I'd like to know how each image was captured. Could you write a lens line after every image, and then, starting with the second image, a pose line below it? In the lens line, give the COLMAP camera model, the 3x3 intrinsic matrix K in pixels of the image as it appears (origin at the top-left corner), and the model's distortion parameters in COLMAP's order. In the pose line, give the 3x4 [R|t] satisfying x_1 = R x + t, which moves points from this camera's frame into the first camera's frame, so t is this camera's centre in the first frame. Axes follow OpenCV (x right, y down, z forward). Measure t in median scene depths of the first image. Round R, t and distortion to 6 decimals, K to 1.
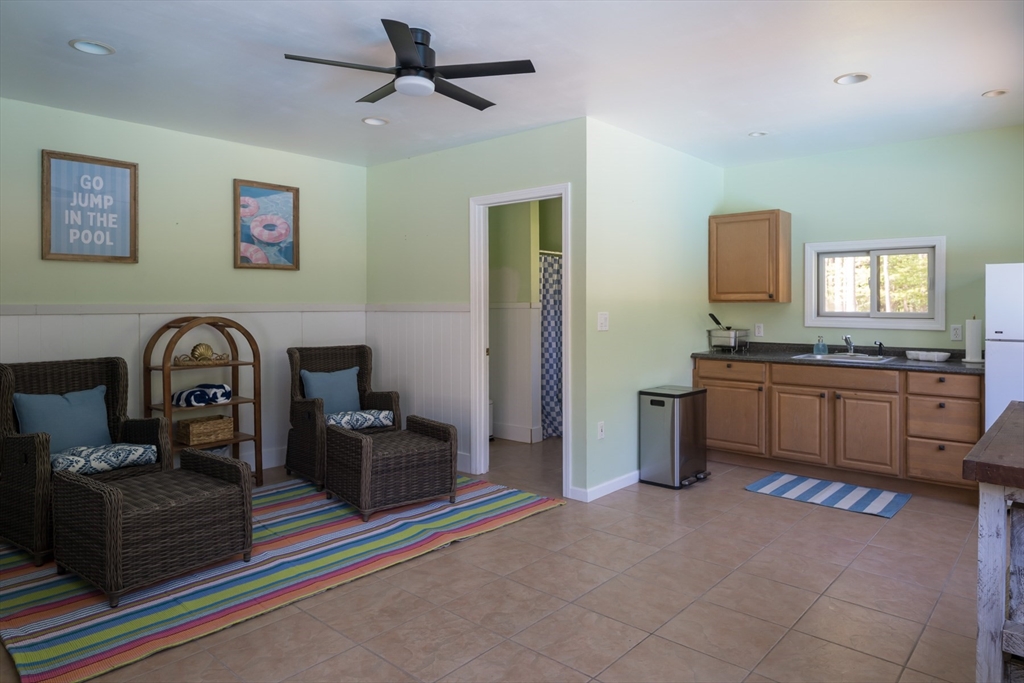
lens RADIAL K [[639.4, 0, 540.2], [0, 639.4, 338.3], [0, 0, 1]] dist [-0.040838, 0.031024]
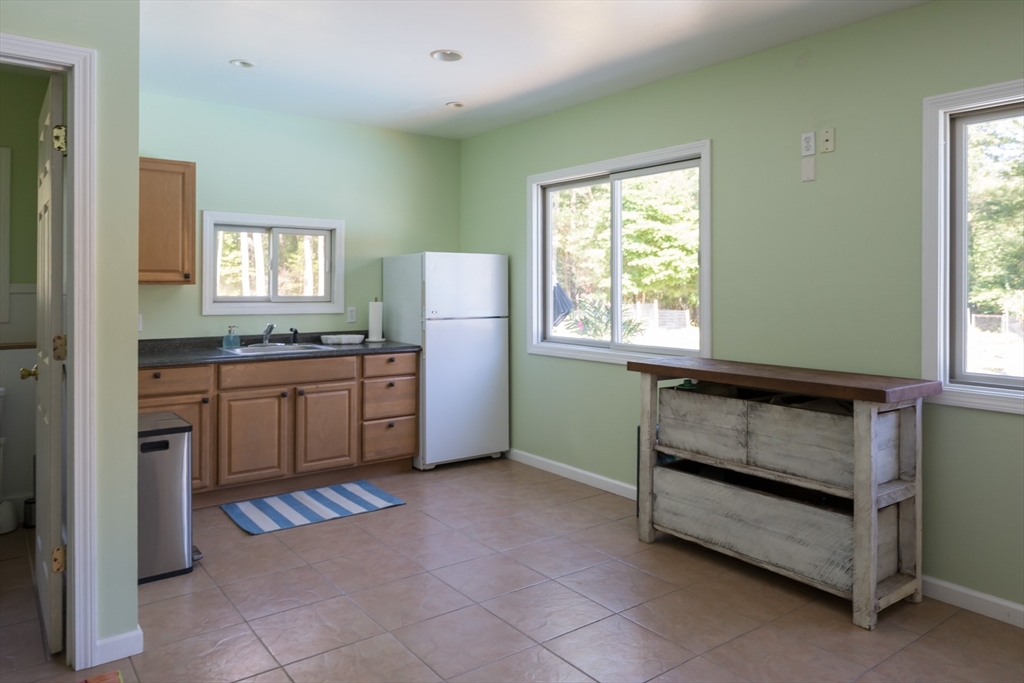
lens RADIAL K [[677.2, 0, 510.2], [0, 677.2, 306.6], [0, 0, 1]] dist [0.001772, 0.001260]
pose [[0.233533, -0.025159, 0.972023, -0.362875], [0.051762, 0.998569, 0.013411, -0.024007], [-0.970970, 0.047182, 0.234501, 0.491226]]
